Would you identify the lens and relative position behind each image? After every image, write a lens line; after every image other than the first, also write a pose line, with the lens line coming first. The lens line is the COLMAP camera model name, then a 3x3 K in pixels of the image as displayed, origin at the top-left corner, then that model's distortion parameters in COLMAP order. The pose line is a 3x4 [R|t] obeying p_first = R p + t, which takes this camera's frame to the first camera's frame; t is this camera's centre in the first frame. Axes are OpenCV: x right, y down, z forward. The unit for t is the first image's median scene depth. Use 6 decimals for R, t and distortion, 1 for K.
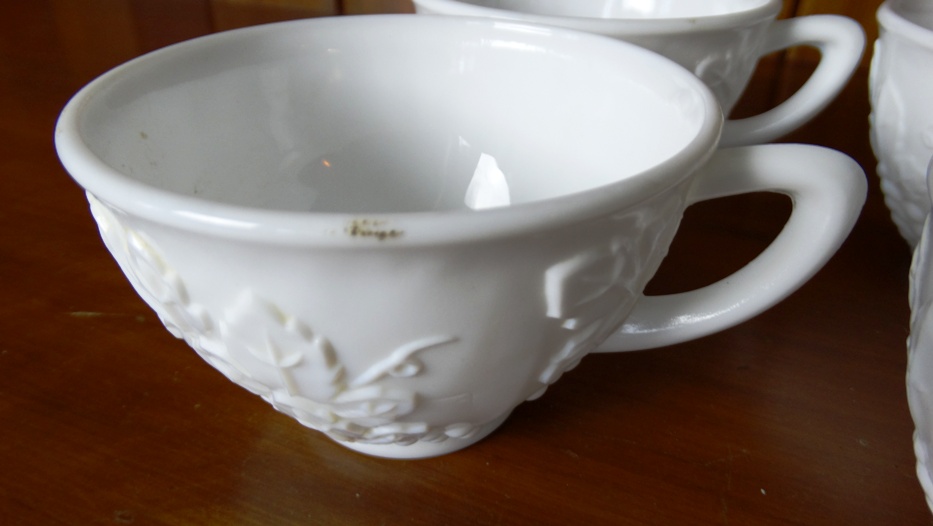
lens RADIAL K [[657.6, 0, 466.5], [0, 657.6, 263.0], [0, 0, 1]] dist [-0.007200, -0.001961]
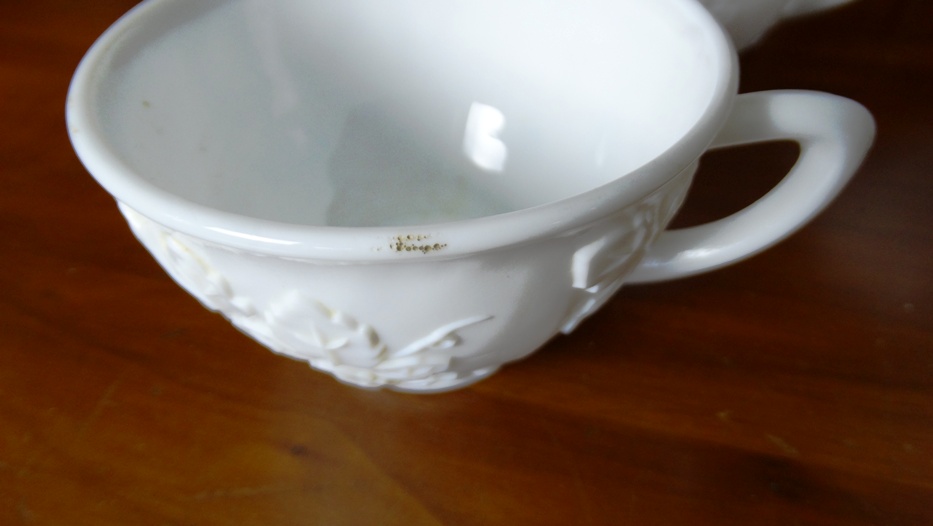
lens RADIAL K [[657.6, 0, 466.5], [0, 657.6, 263.0], [0, 0, 1]] dist [-0.007200, -0.001961]
pose [[0.997878, -0.061364, 0.021776, -0.071655], [0.055632, 0.977267, 0.204583, -0.188083], [-0.033835, -0.202937, 0.978607, -0.028153]]
